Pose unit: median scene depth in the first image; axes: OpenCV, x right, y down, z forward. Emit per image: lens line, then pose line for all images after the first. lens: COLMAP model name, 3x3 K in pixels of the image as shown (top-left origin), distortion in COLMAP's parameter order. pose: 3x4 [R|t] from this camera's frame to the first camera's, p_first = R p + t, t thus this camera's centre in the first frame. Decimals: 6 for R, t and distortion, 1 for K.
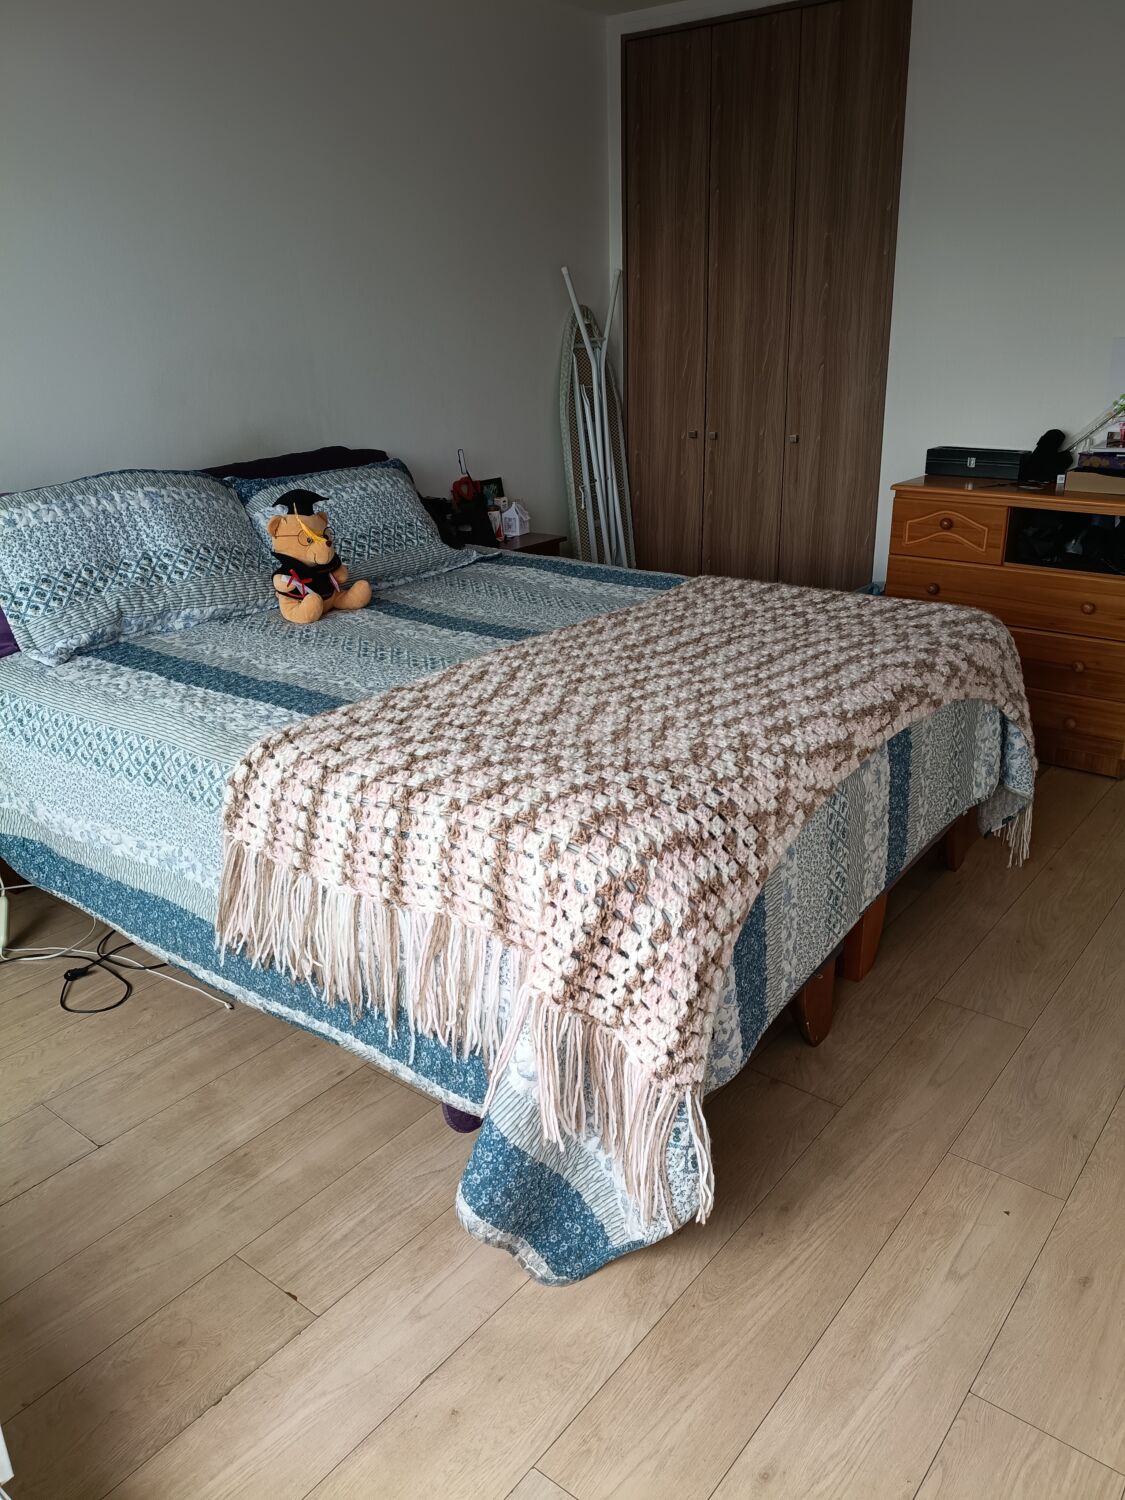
lens RADIAL K [[1123.1, 0, 562.5], [0, 1123.1, 750.0], [0, 0, 1]] dist [0.142846, -0.393597]
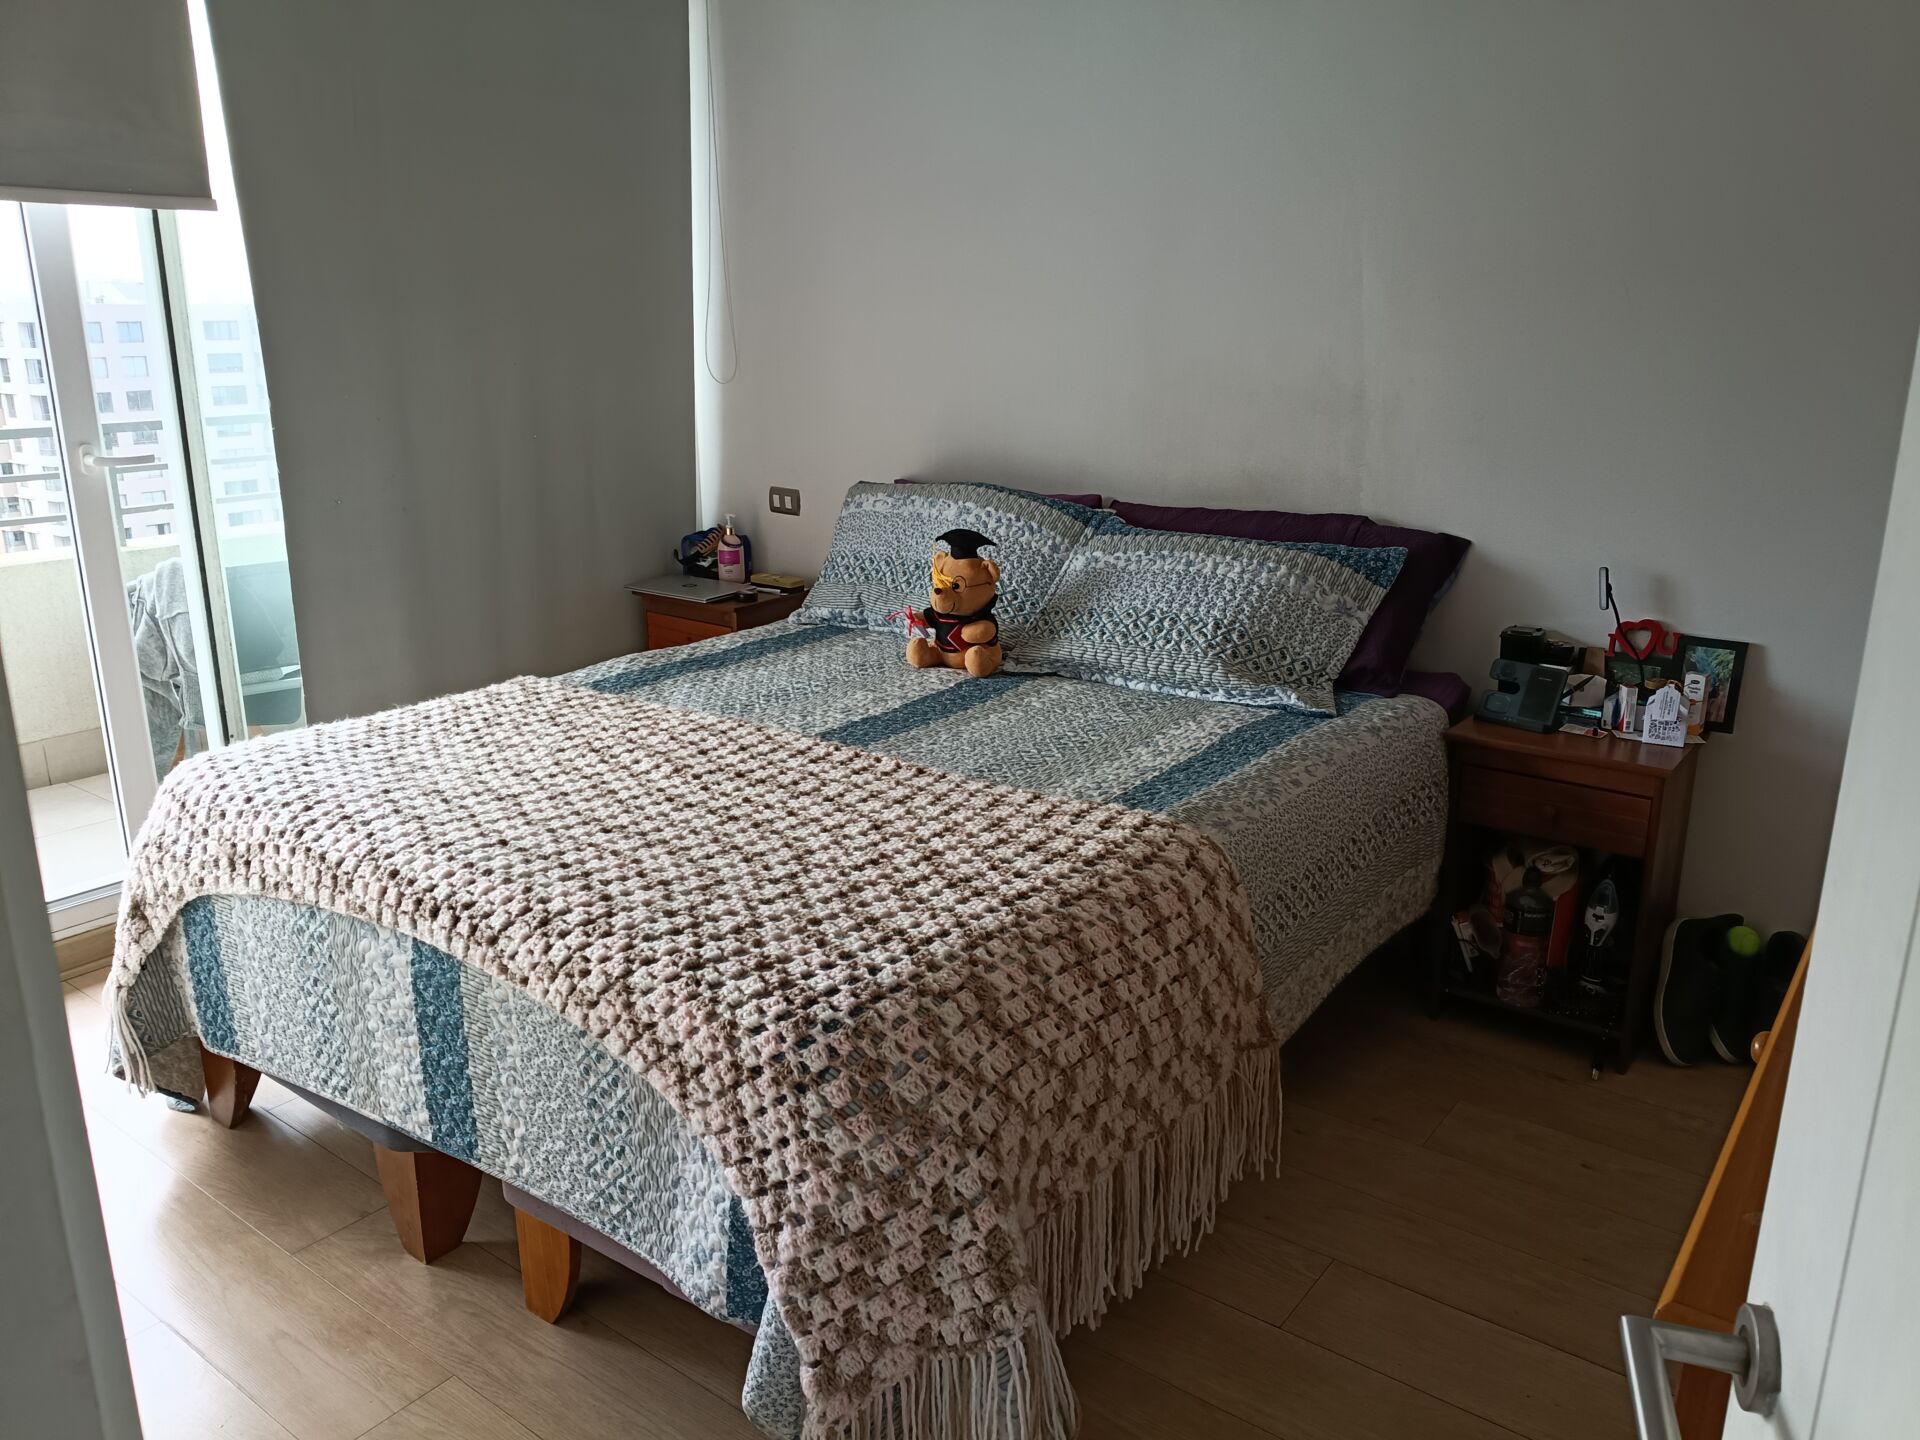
lens RADIAL K [[1433.9, 0, 962.5], [0, 1433.9, 712.2], [0, 0, 1]] dist [0.176819, -0.546980]
pose [[0.023884, 0.291418, -0.956298, 1.155432], [-0.355584, 0.896493, 0.264312, -0.515623], [0.934339, 0.333731, 0.125036, 1.171550]]
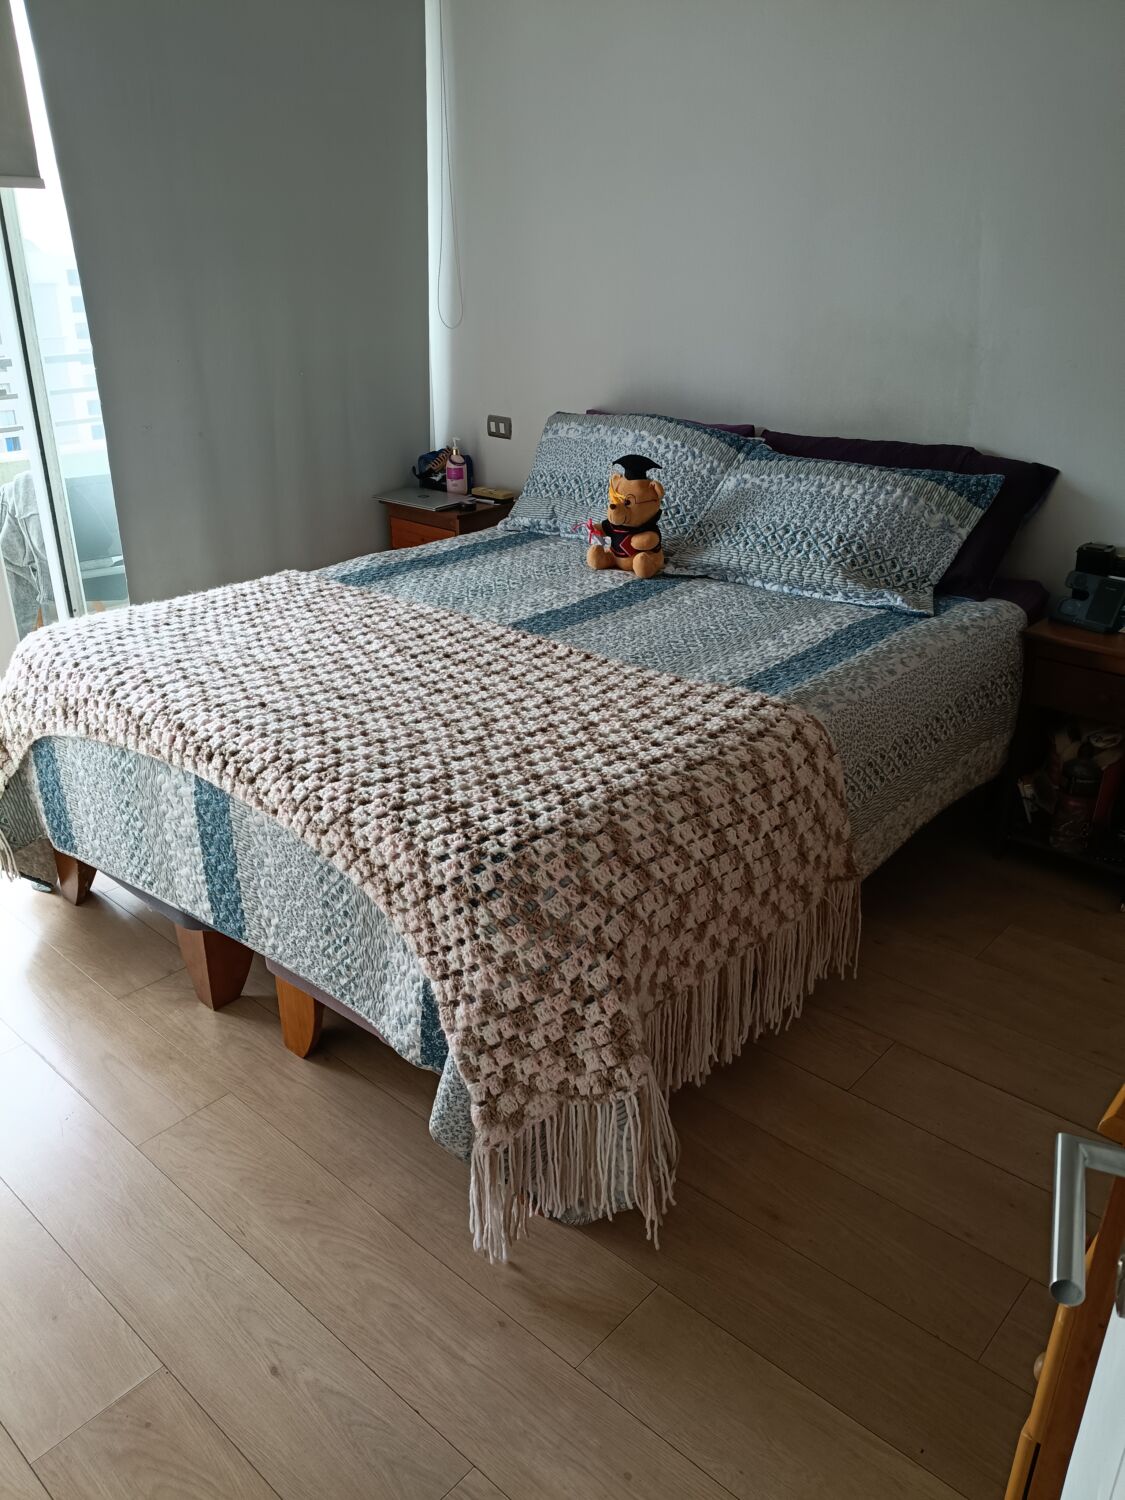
lens RADIAL K [[1120.3, 0, 562.5], [0, 1120.3, 750.0], [0, 0, 1]] dist [0.176819, -0.546980]
pose [[-0.062529, 0.420651, -0.905065, 1.138934], [-0.349880, 0.840051, 0.414607, -0.540584], [0.934705, 0.342589, 0.094650, 1.200891]]
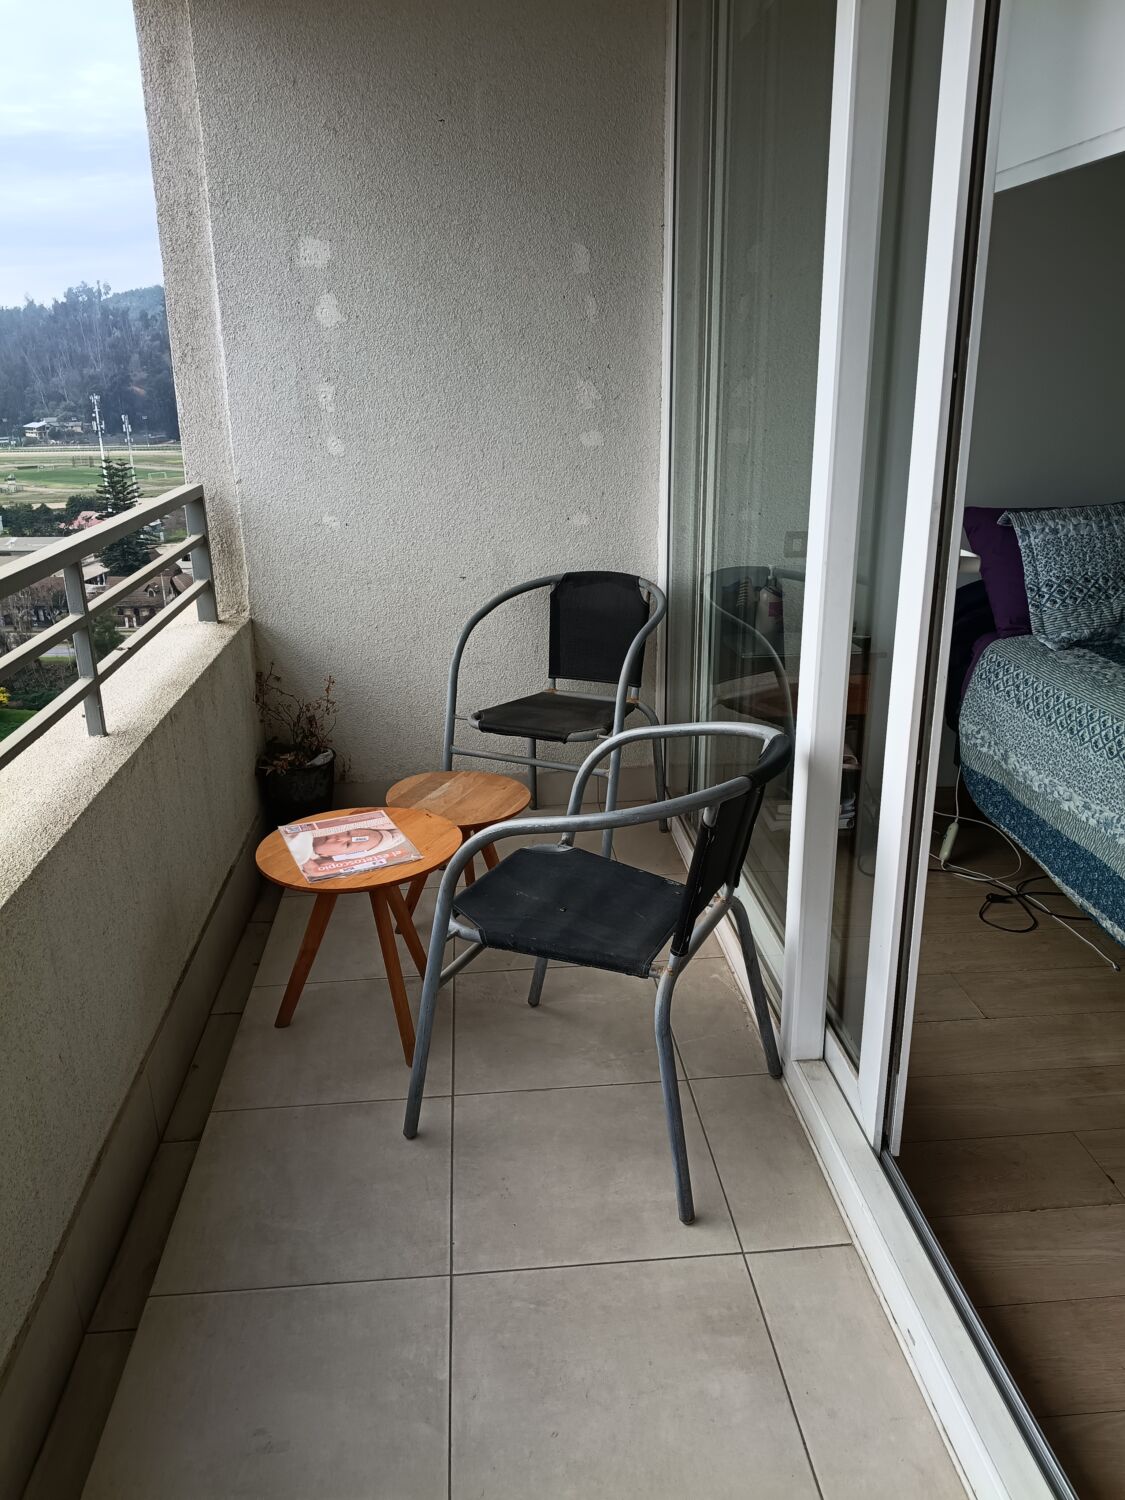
lens RADIAL K [[1130.8, 0, 566.2], [0, 1130.8, 751.5], [0, 0, 1]] dist [-0.006257, -0.012315]
pose [[0.685378, 0.252140, -0.683142, 0.055121], [-0.262487, 0.960615, 0.091206, 0.066685], [0.679233, 0.116805, 0.724568, -0.255954]]
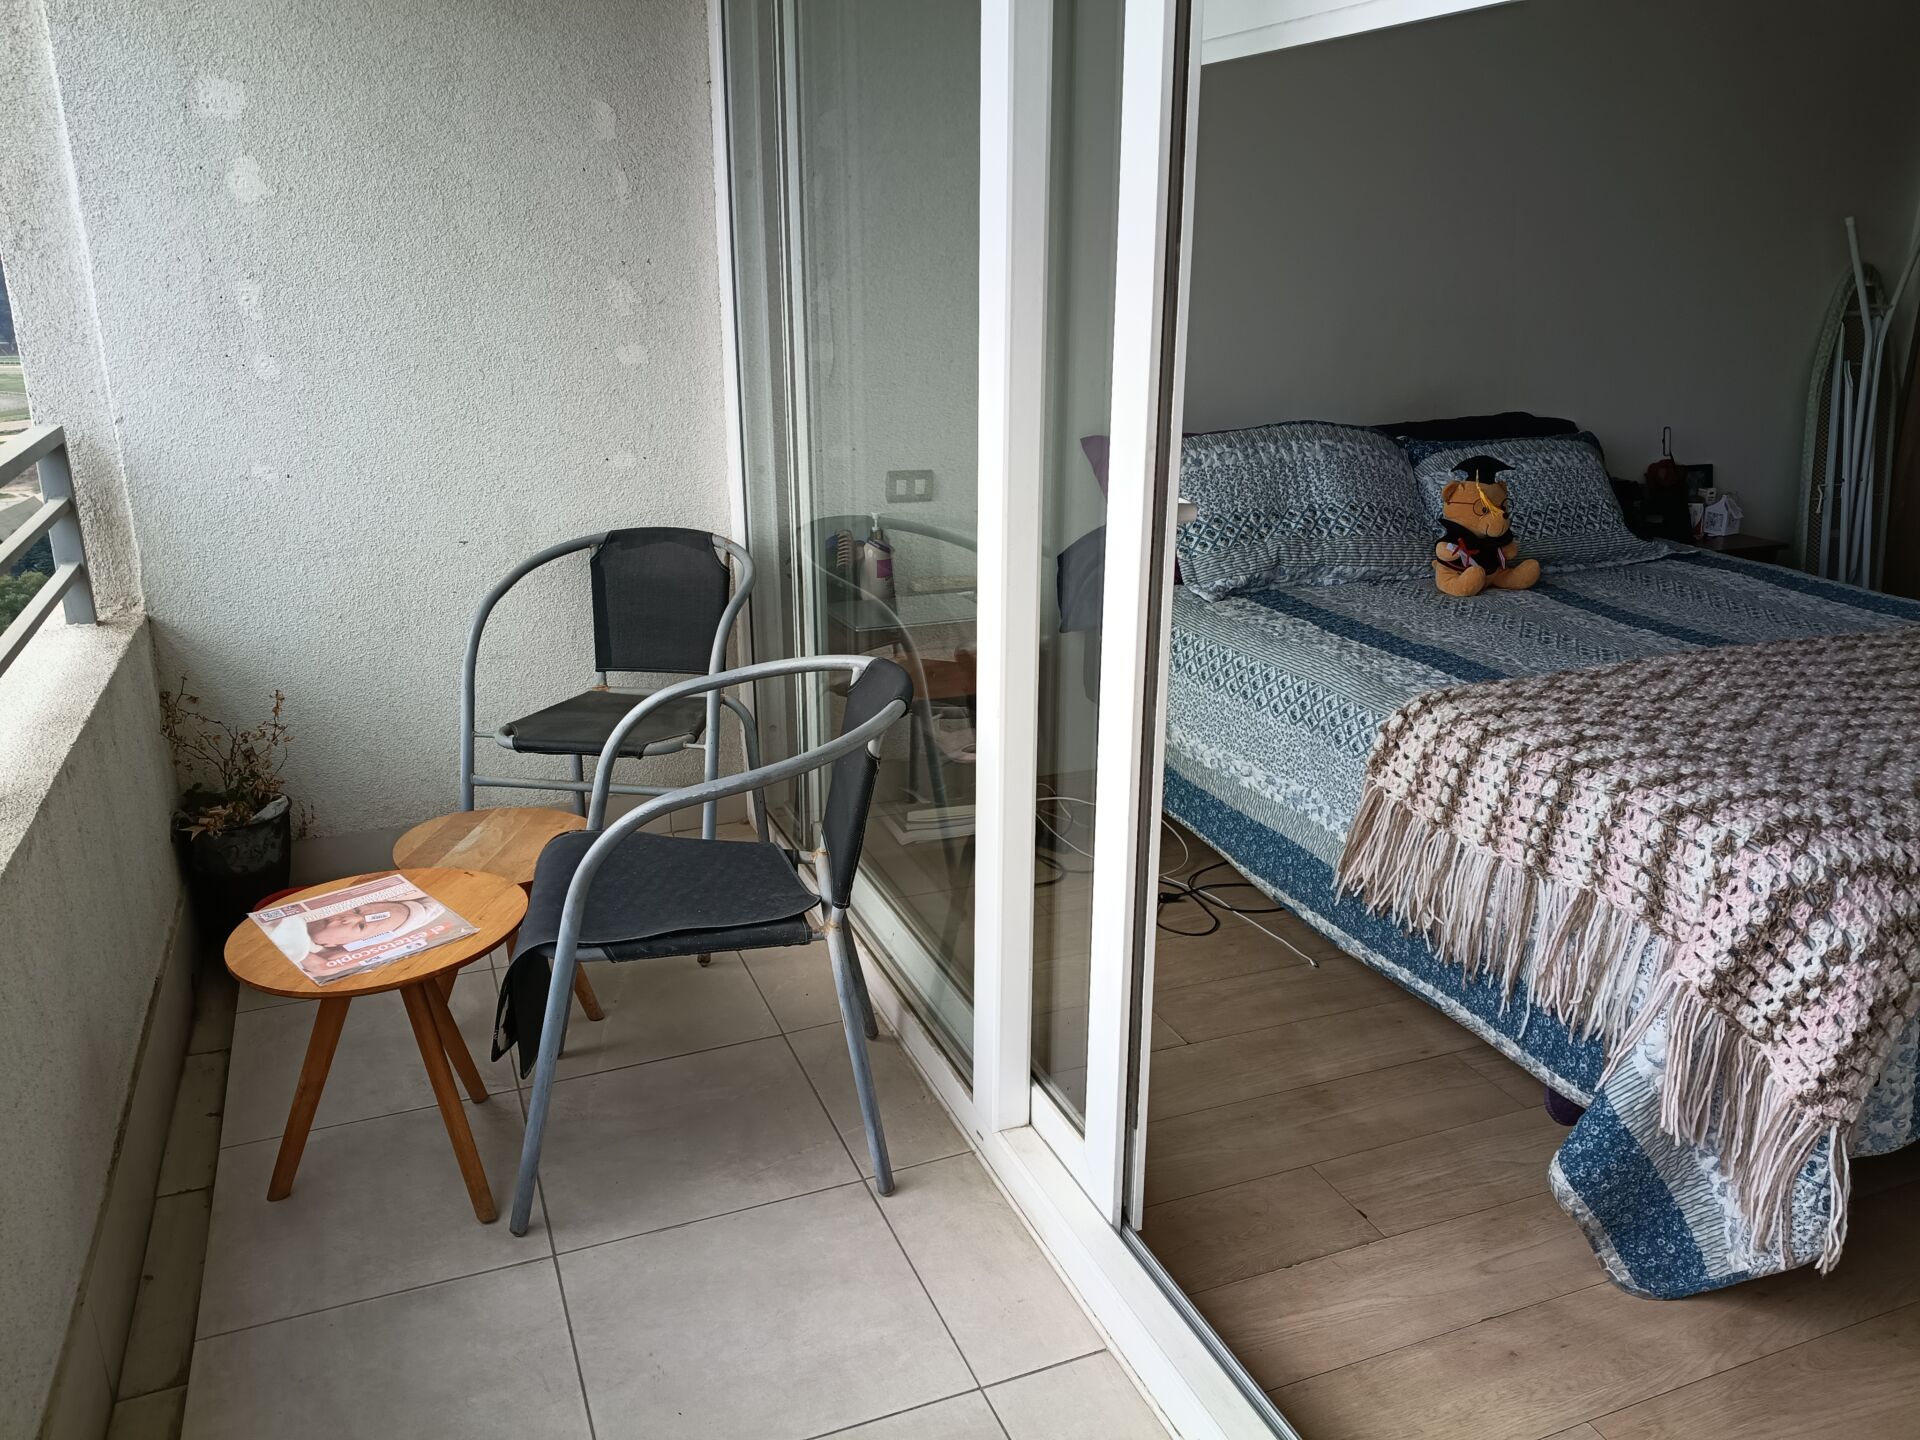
lens RADIAL K [[1441.7, 0, 968.5], [0, 1441.7, 713.4], [0, 0, 1]] dist [0.026463, -0.062969]
pose [[0.869565, 0.178421, -0.460459, -0.018203], [-0.198963, 0.979999, 0.003997, 0.076454], [0.451962, 0.088139, 0.887672, -0.305187]]
